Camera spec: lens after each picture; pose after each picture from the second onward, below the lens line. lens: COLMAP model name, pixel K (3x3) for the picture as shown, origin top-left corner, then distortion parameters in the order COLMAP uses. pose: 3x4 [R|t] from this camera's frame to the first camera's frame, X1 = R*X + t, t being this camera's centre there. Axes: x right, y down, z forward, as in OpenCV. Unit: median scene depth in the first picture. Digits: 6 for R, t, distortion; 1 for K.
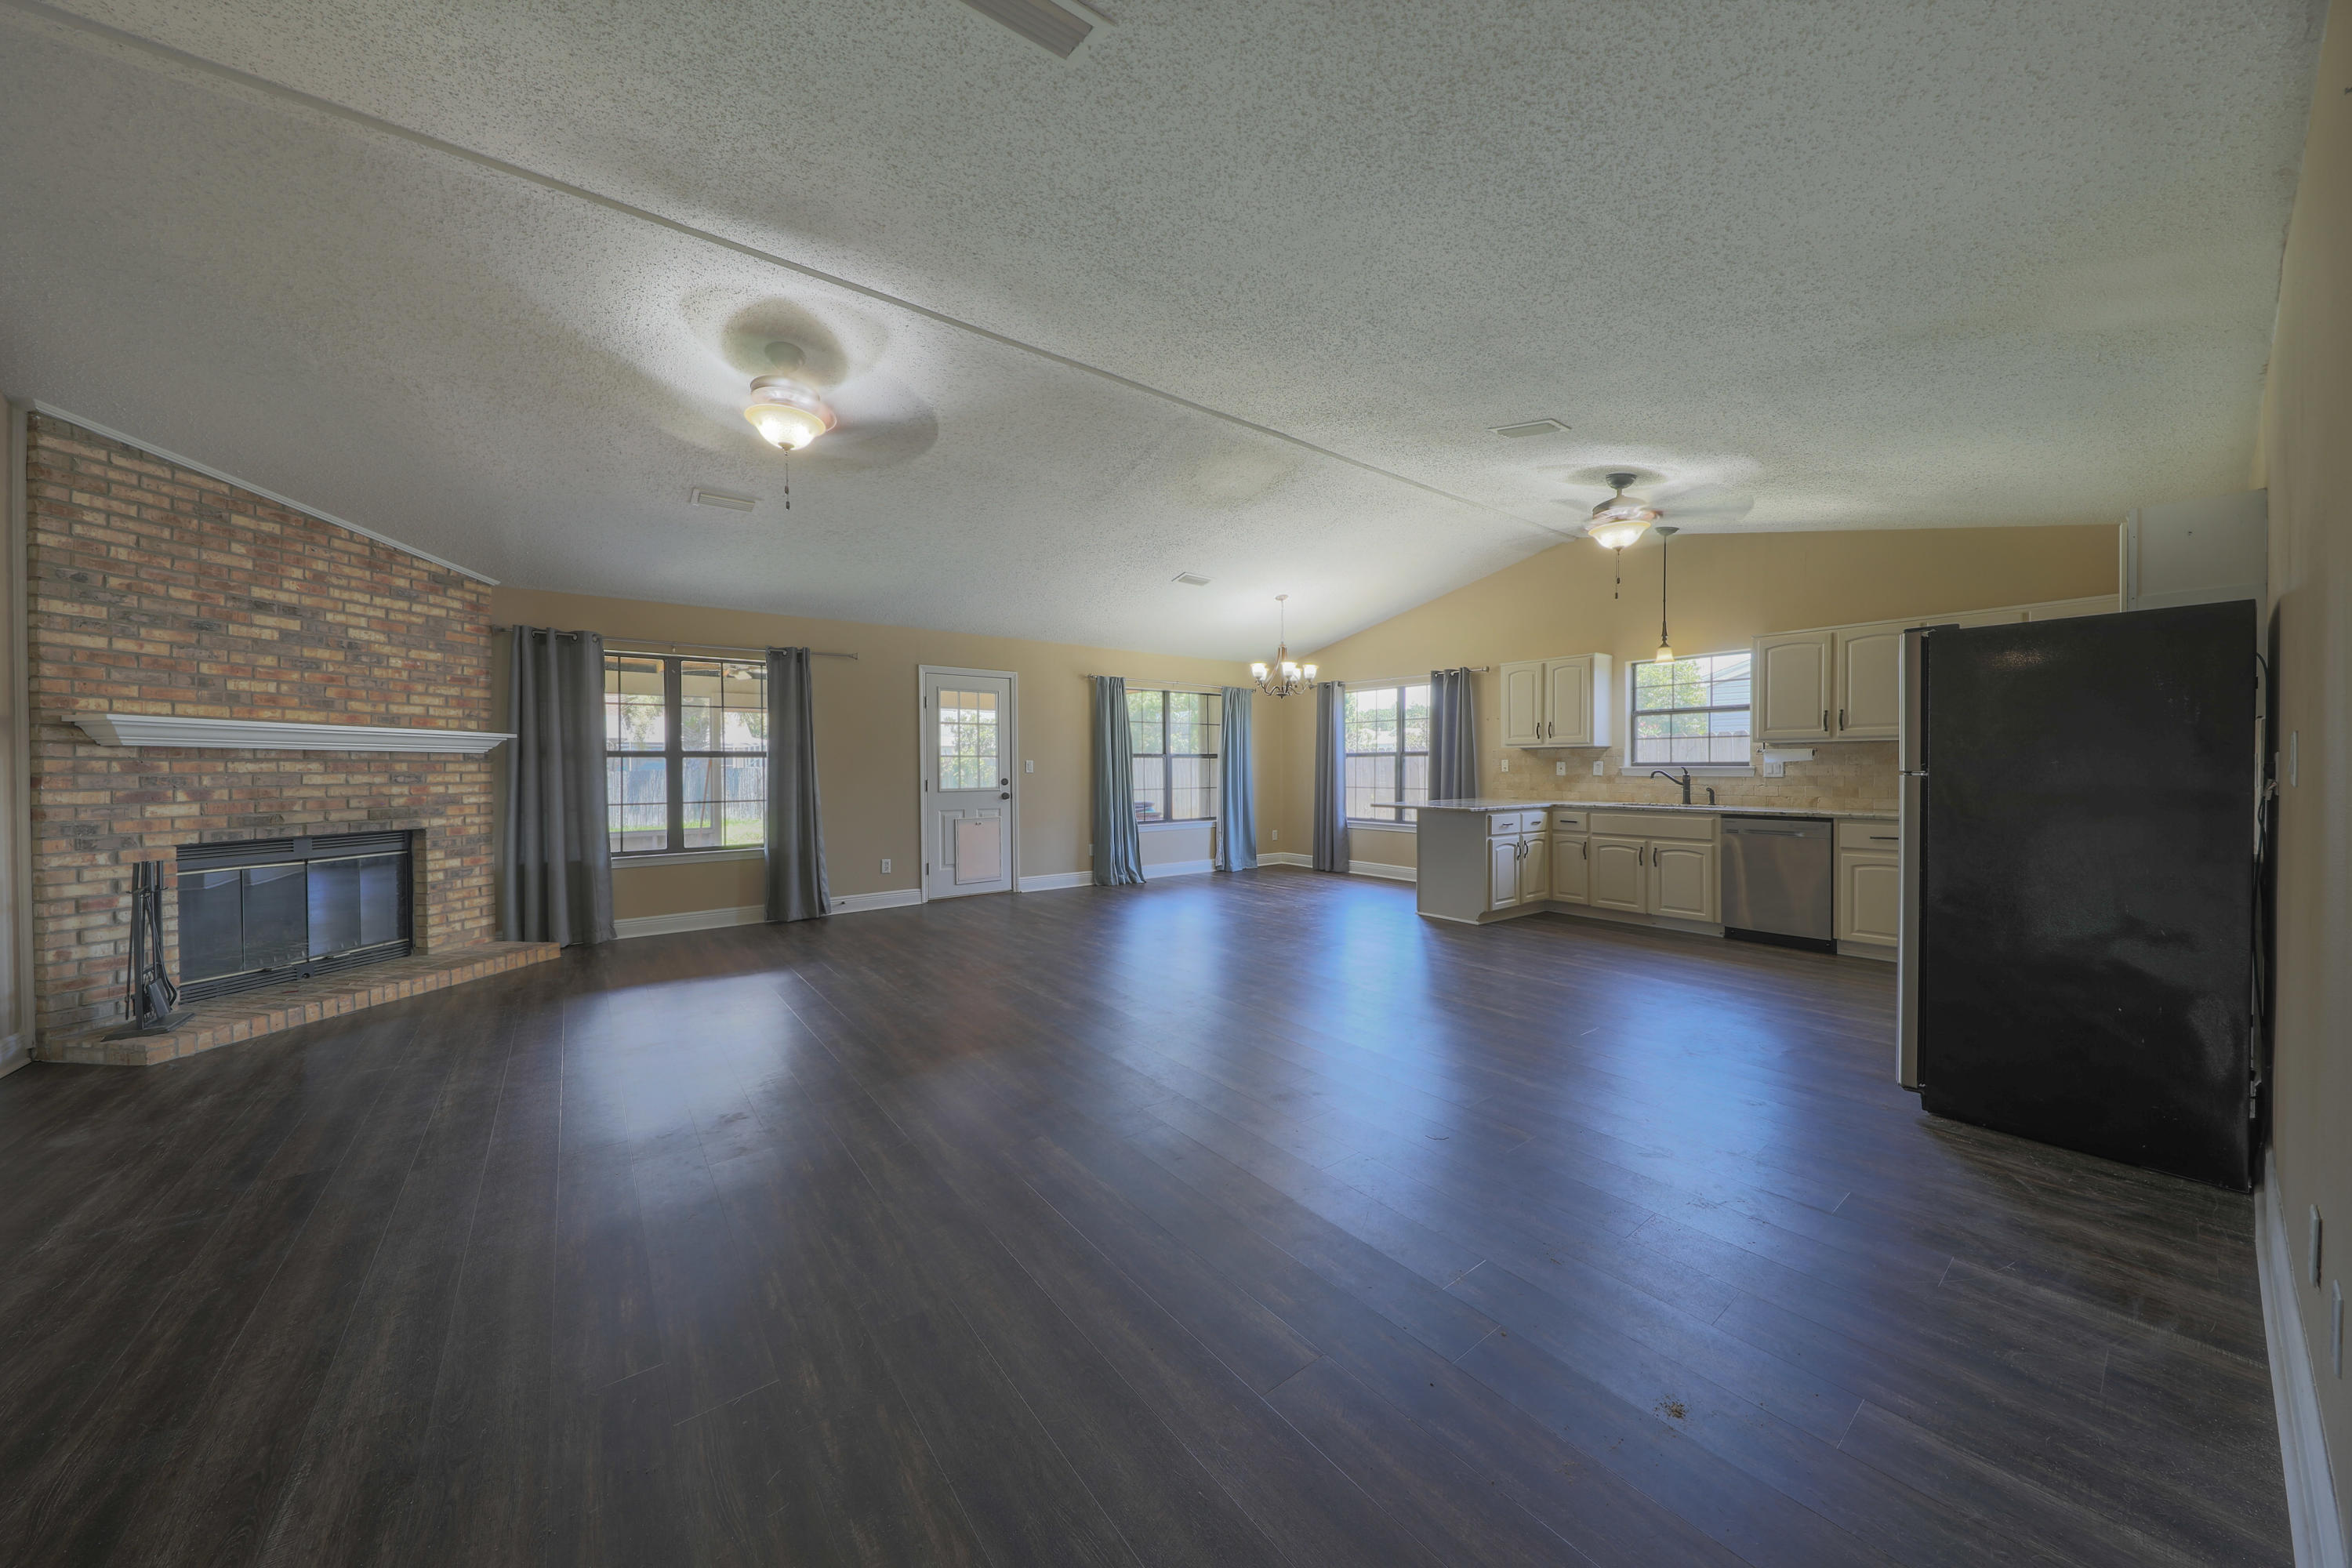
lens RADIAL K [[790.5, 0, 1187.5], [0, 790.5, 780.5], [0, 0, 1]] dist [-0.003303, -0.001440]
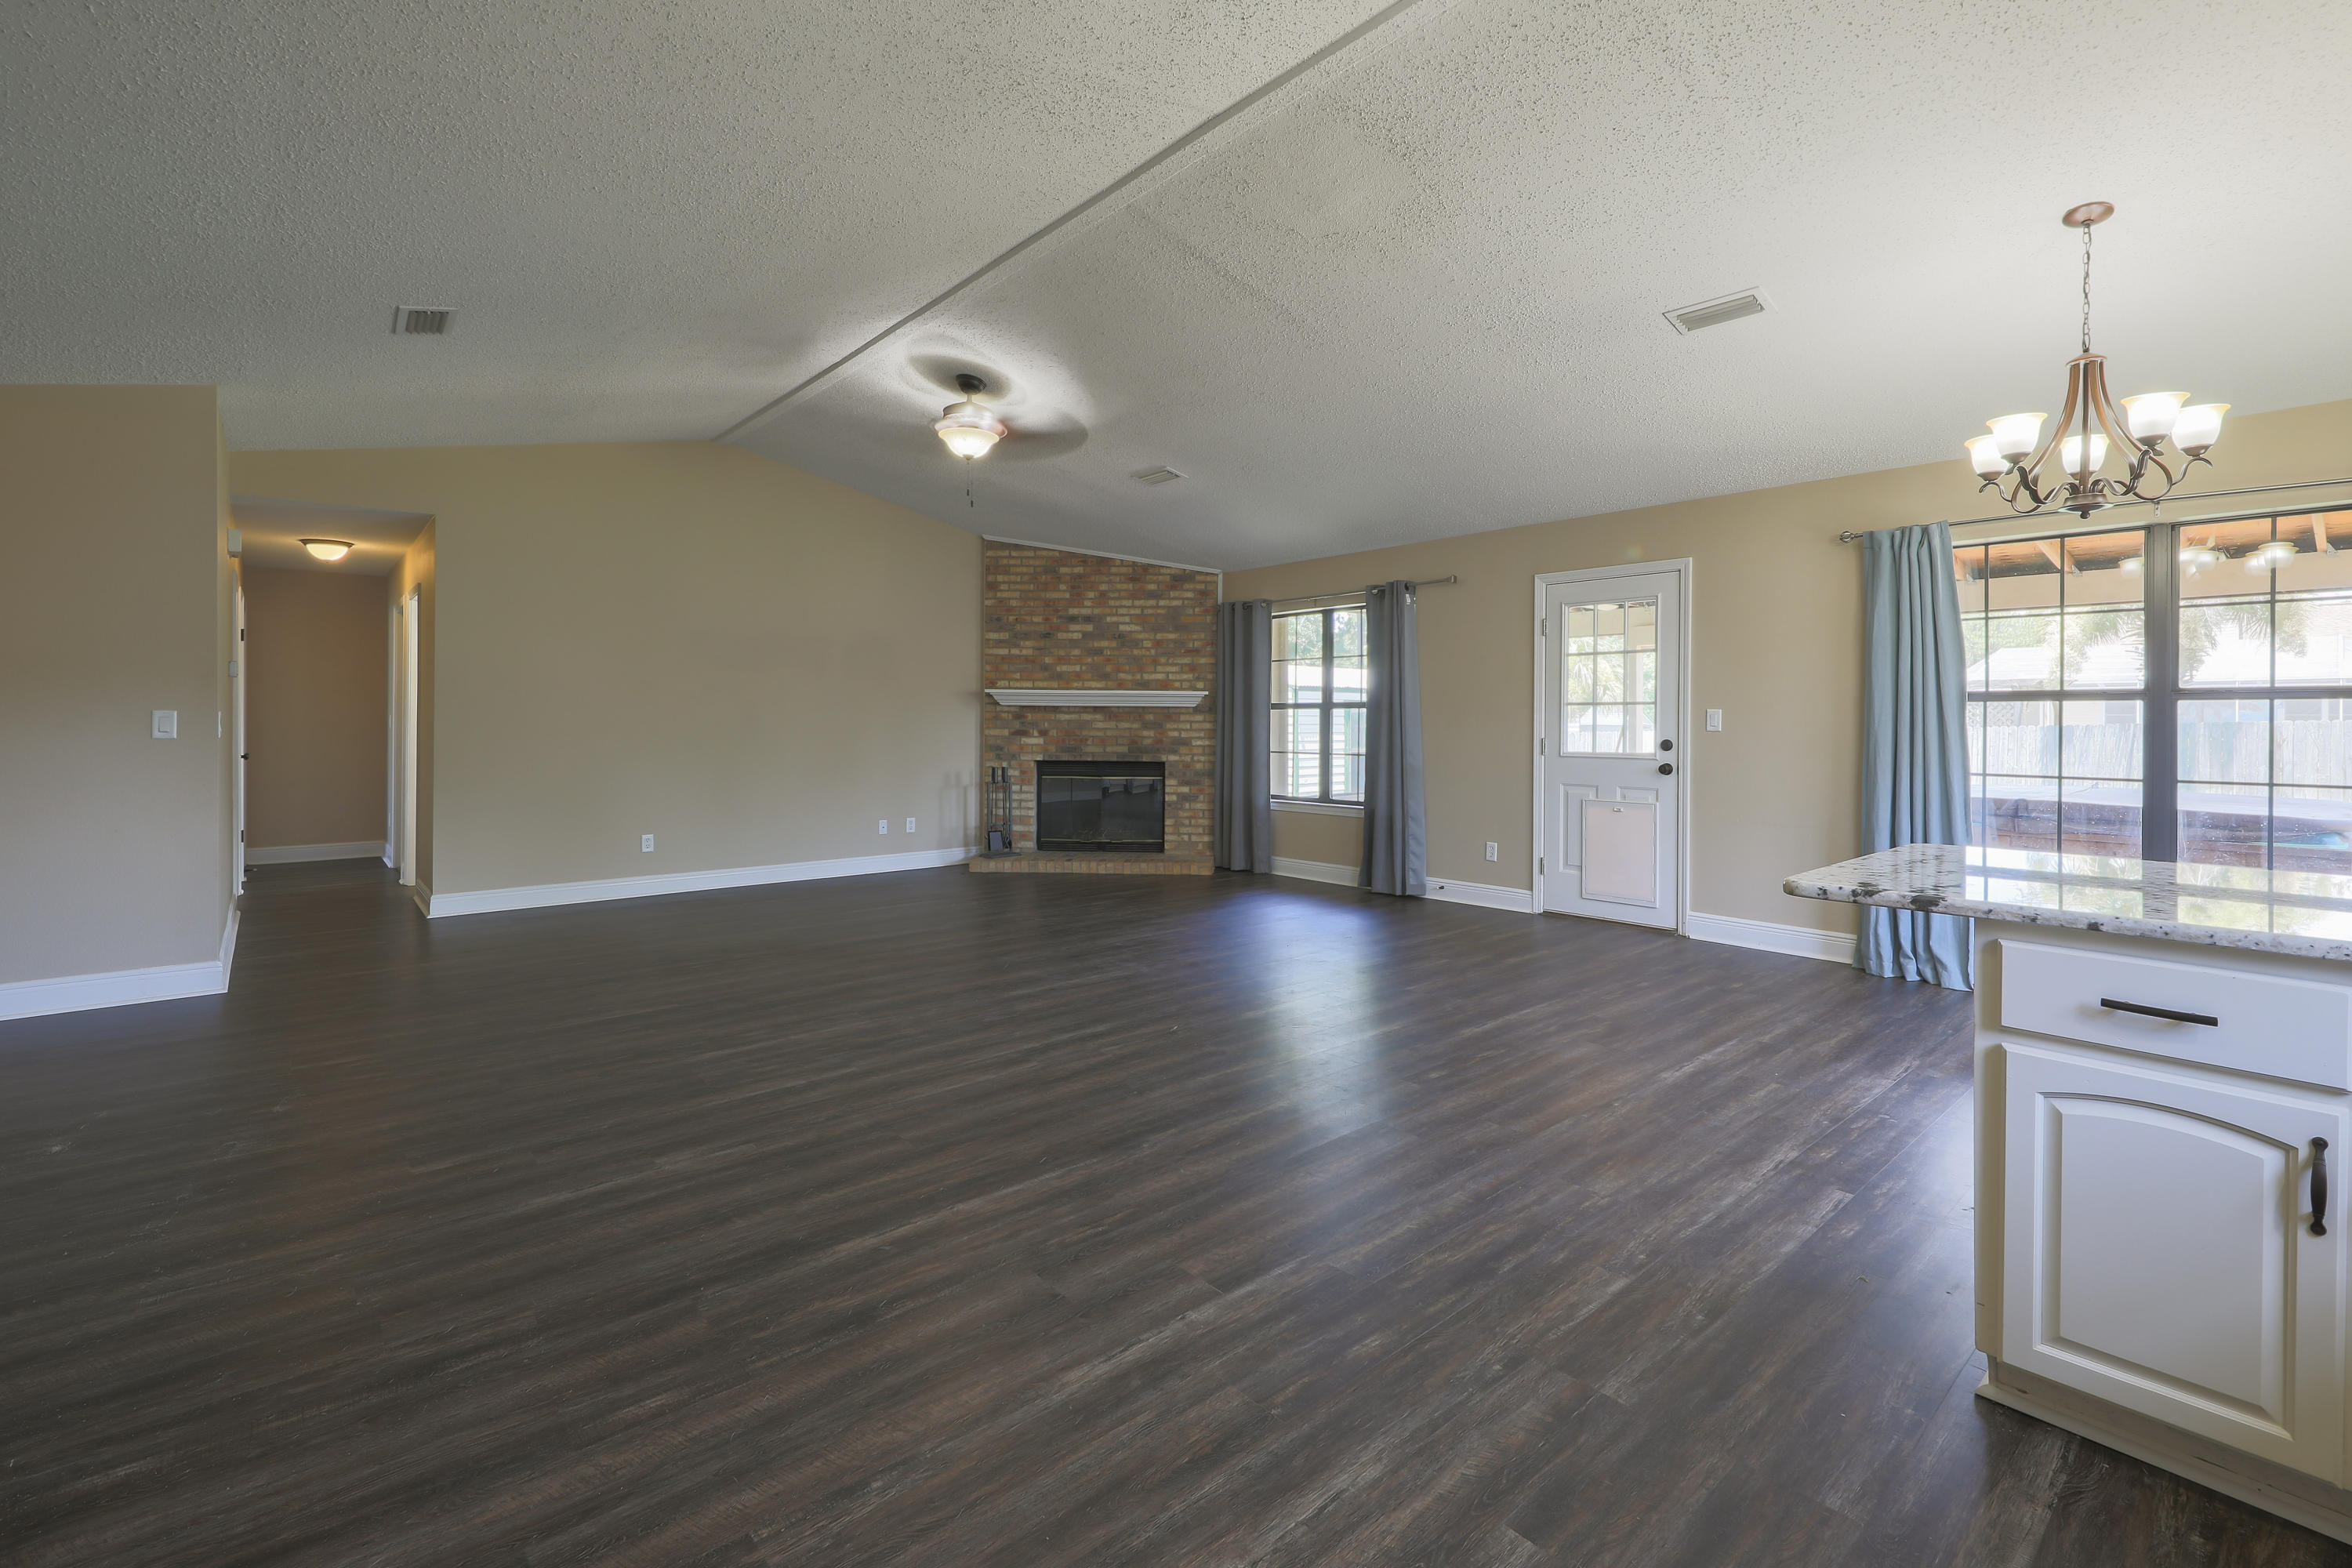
lens RADIAL K [[1025.2, 0, 1162.2], [0, 1025.2, 727.2], [0, 0, 1]] dist [0.012476, -0.000136]
pose [[0.046567, 0.011304, -0.998851, 0.771811], [-0.022707, 0.999690, 0.010255, -0.016896], [0.998657, 0.022203, 0.046809, 0.856682]]
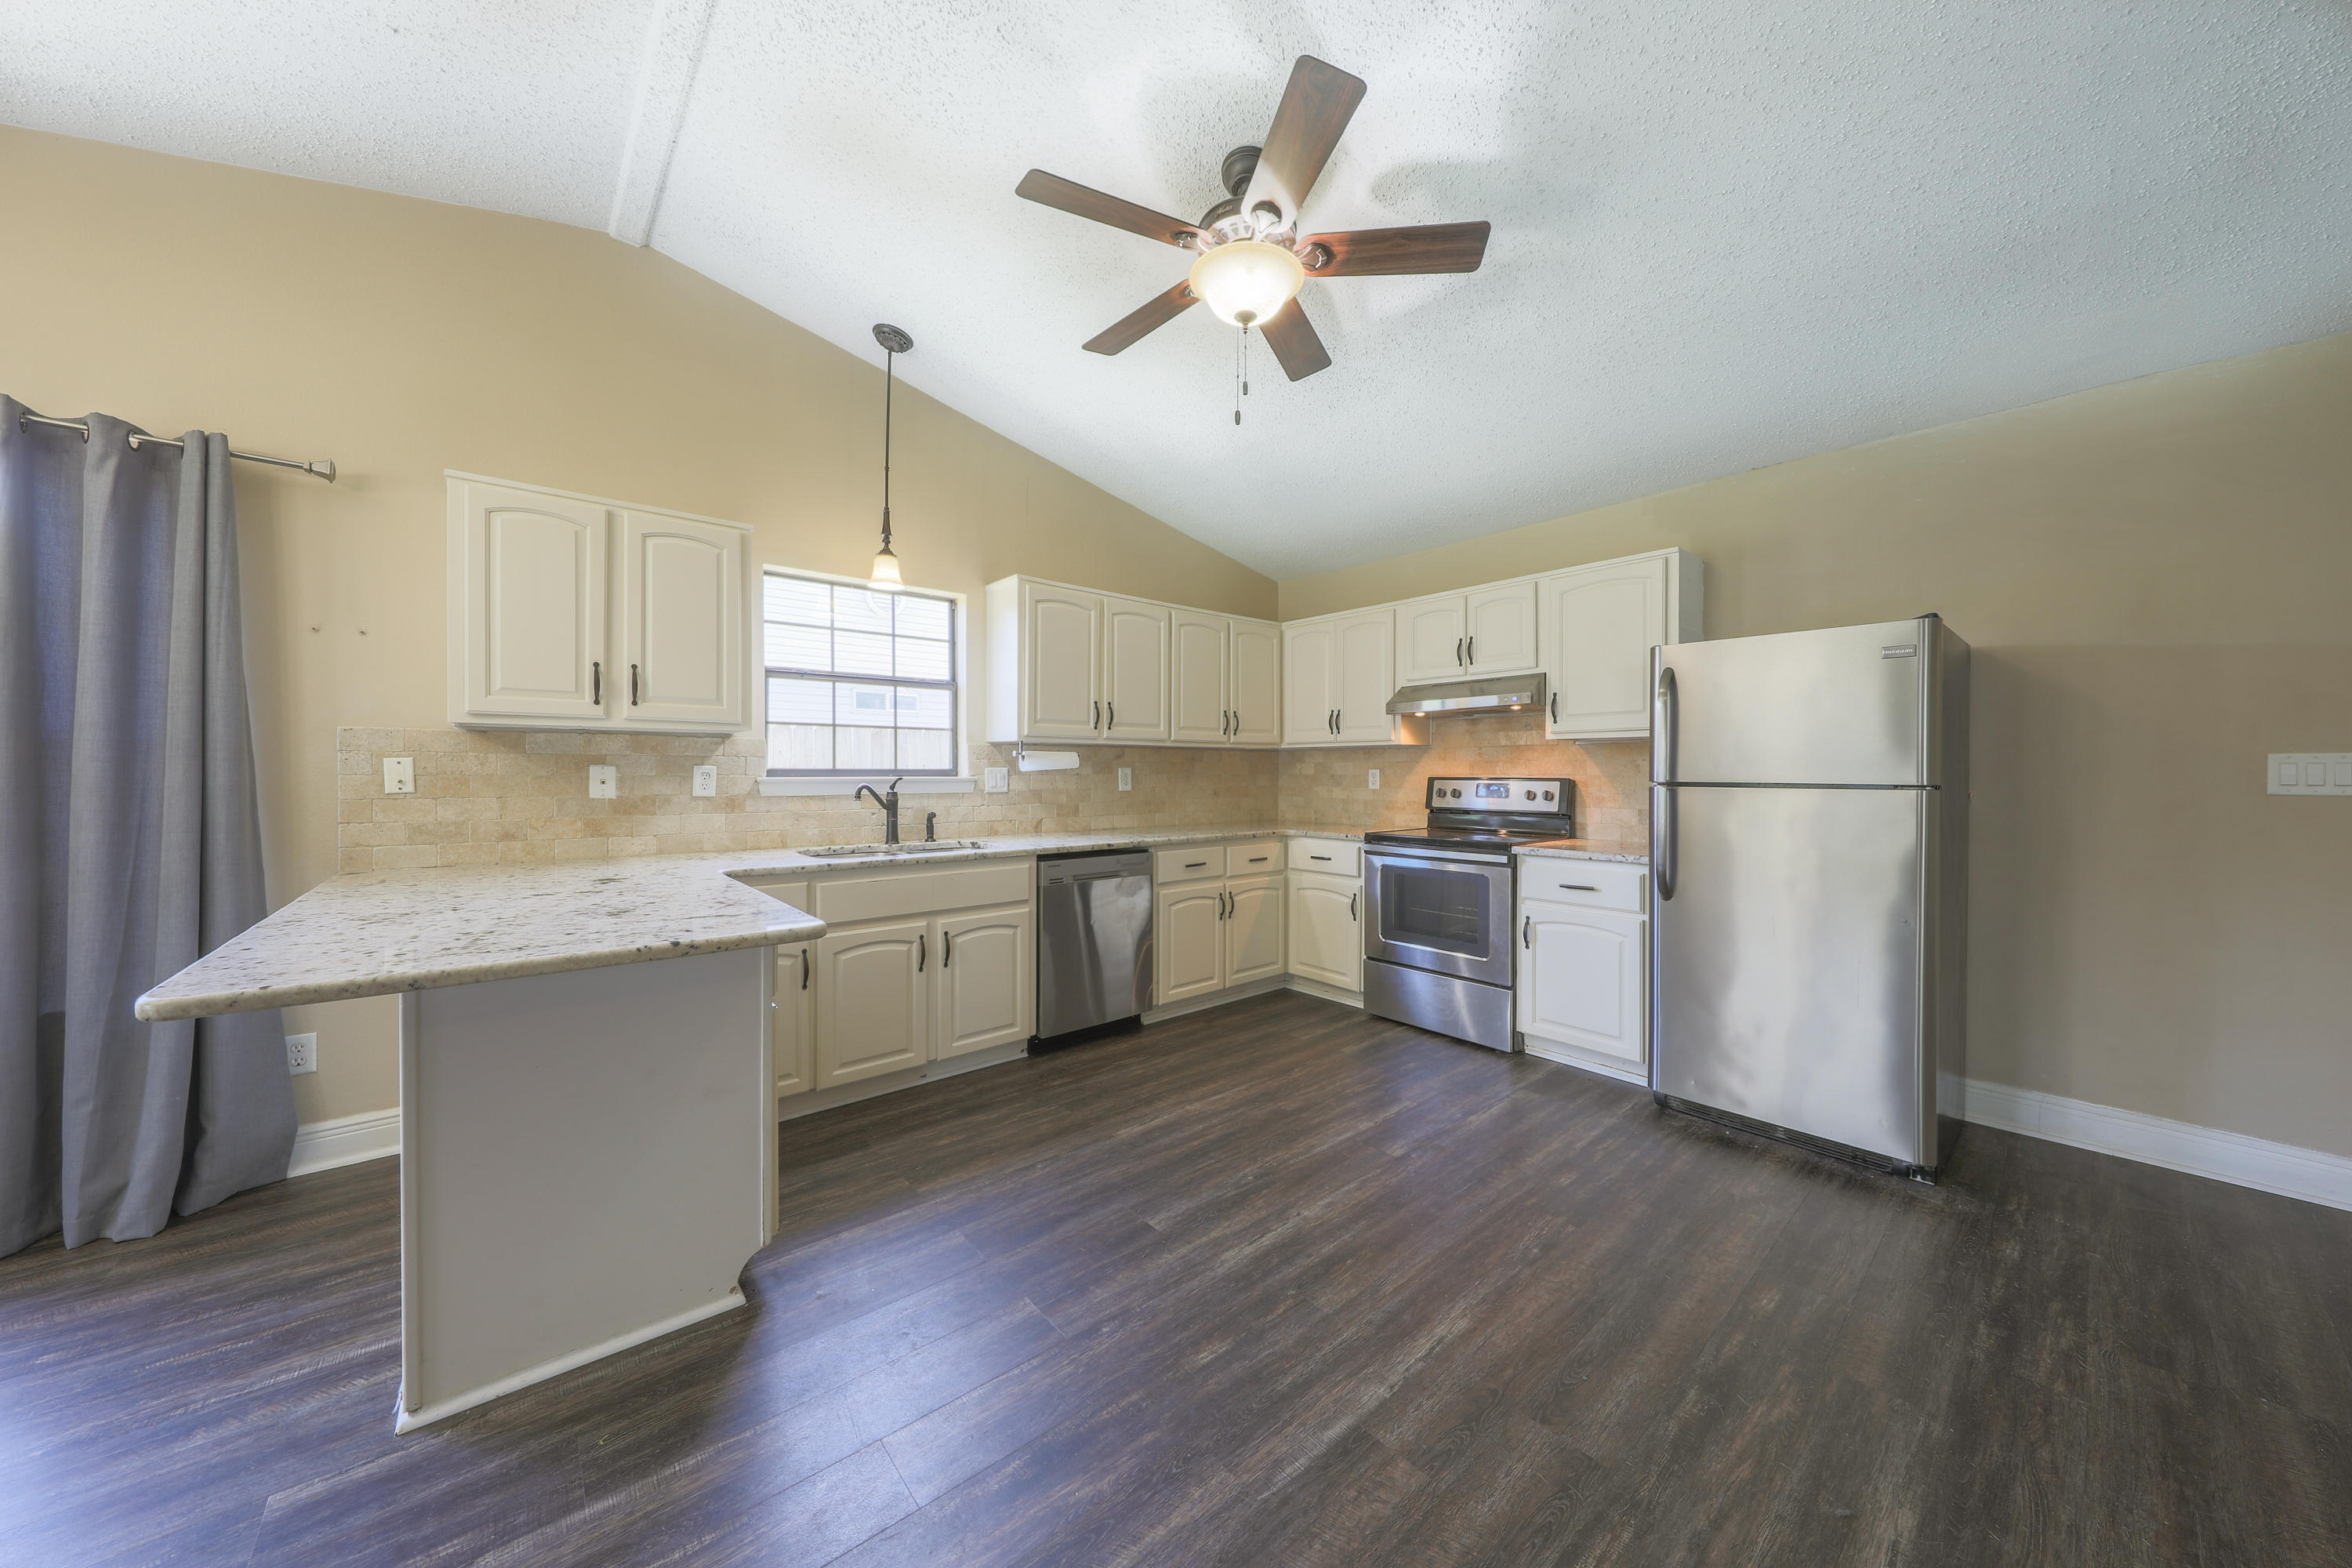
lens RADIAL K [[790.5, 0, 1173.1], [0, 790.5, 773.3], [0, 0, 1]] dist [-0.003303, -0.001440]
pose [[-0.047544, 0.000855, 0.998869, 0.070087], [0.017261, 0.999851, -0.000034, -0.019862], [-0.998720, 0.017240, -0.047551, 0.983729]]
